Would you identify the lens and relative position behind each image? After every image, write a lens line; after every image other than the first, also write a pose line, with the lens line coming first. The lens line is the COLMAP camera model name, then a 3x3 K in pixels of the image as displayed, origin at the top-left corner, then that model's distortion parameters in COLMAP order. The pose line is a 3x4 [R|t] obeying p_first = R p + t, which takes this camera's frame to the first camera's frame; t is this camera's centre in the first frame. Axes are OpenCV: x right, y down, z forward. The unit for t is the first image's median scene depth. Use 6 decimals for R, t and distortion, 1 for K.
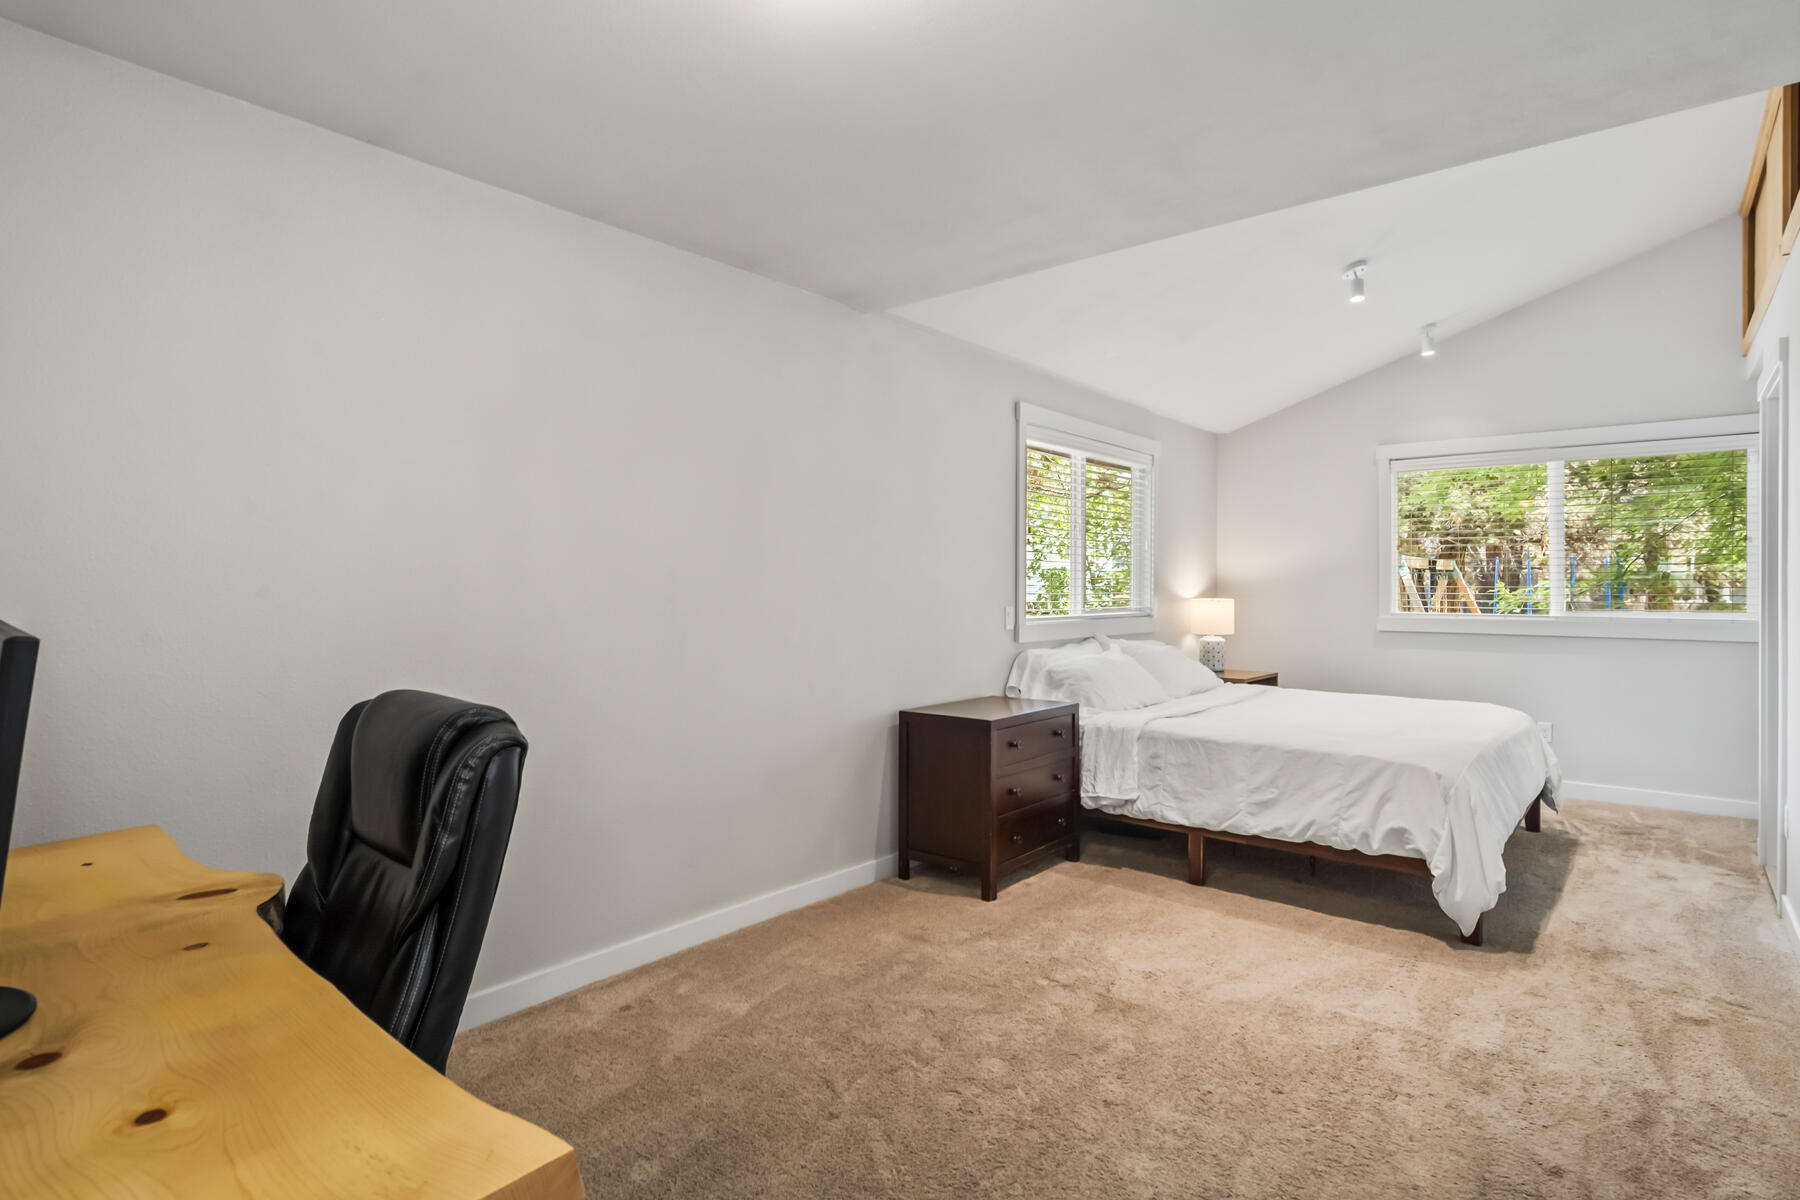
lens RADIAL K [[908.8, 0, 903.2], [0, 908.8, 592.4], [0, 0, 1]] dist [-0.010434, 0.001144]
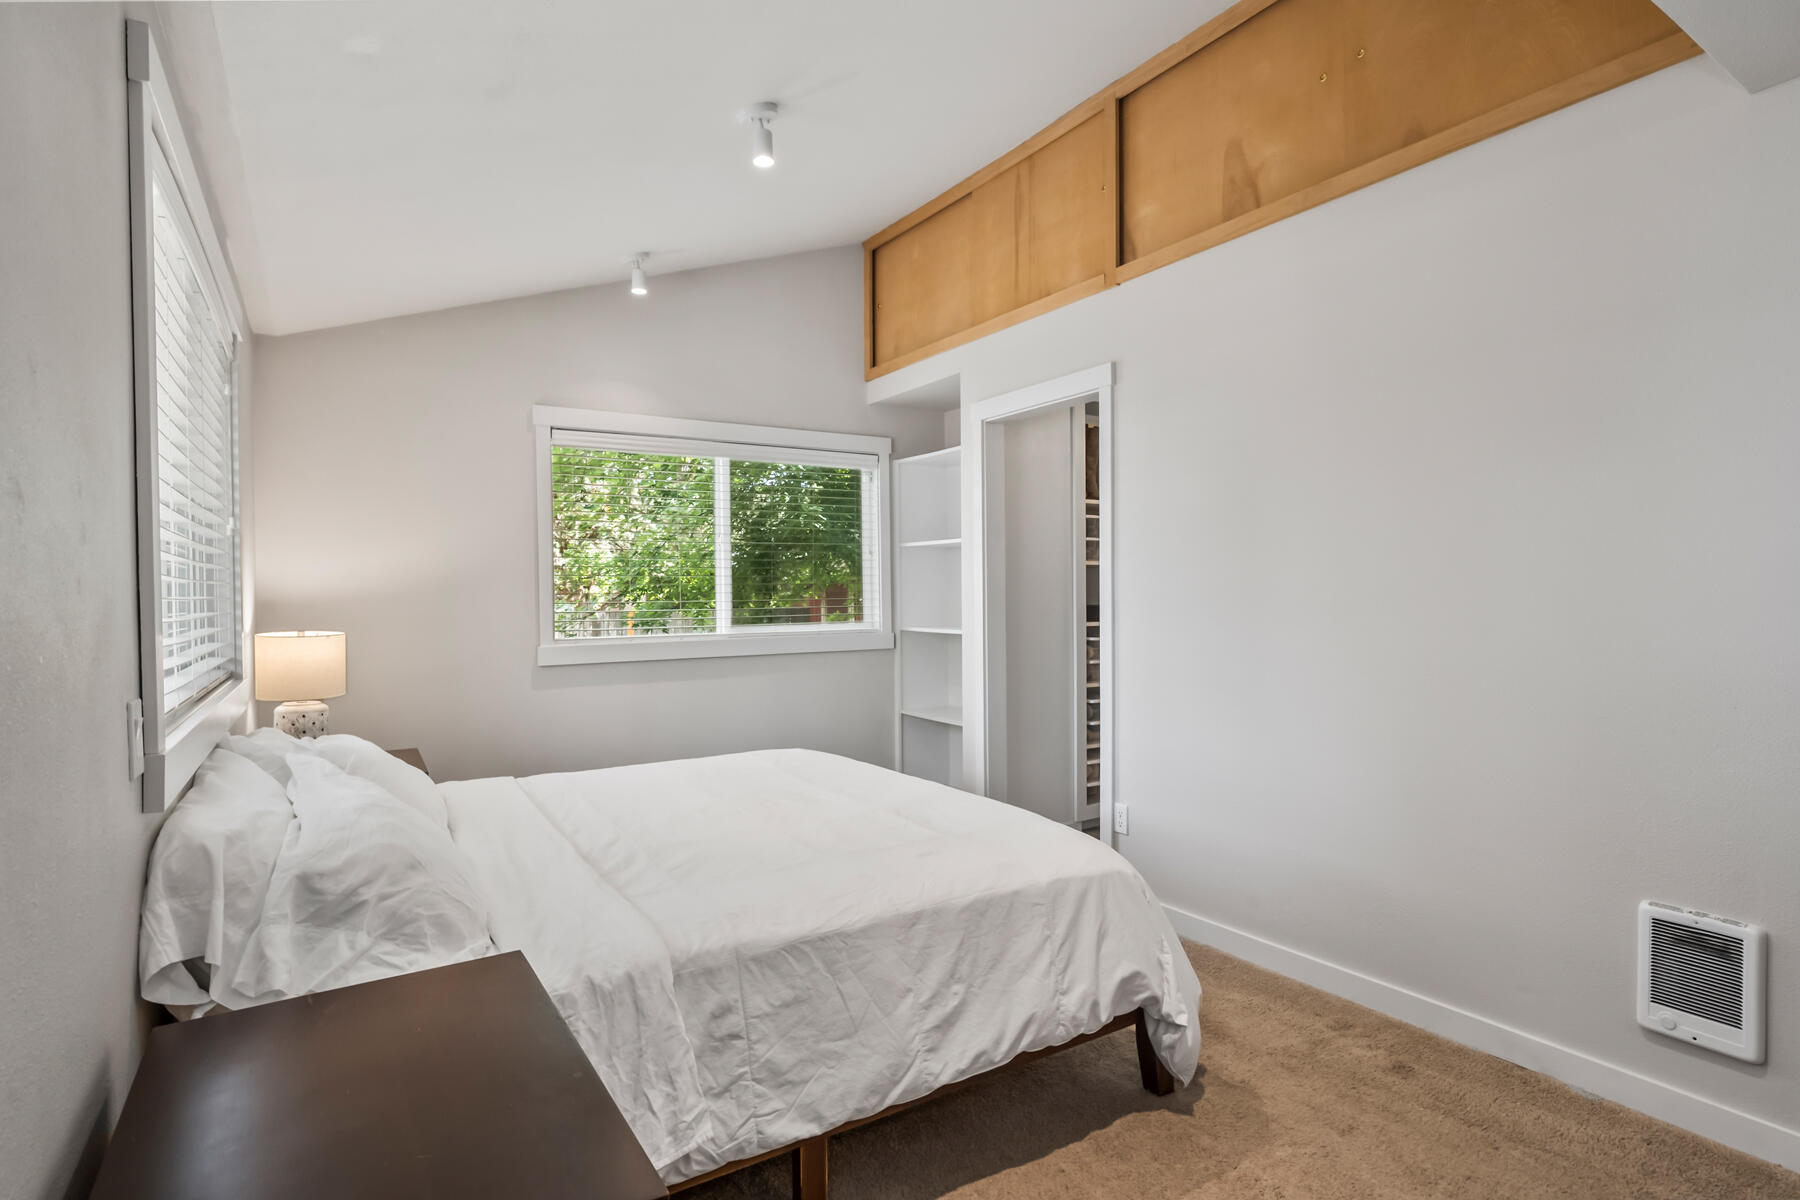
lens RADIAL K [[910.9, 0, 899.7], [0, 910.9, 611.3], [0, 0, 1]] dist [-0.011976, 0.000546]
pose [[0.301163, -0.026579, 0.953202, -0.106097], [0.017147, 0.999601, 0.022456, -0.018241], [-0.953419, 0.009582, 0.301498, 0.818146]]
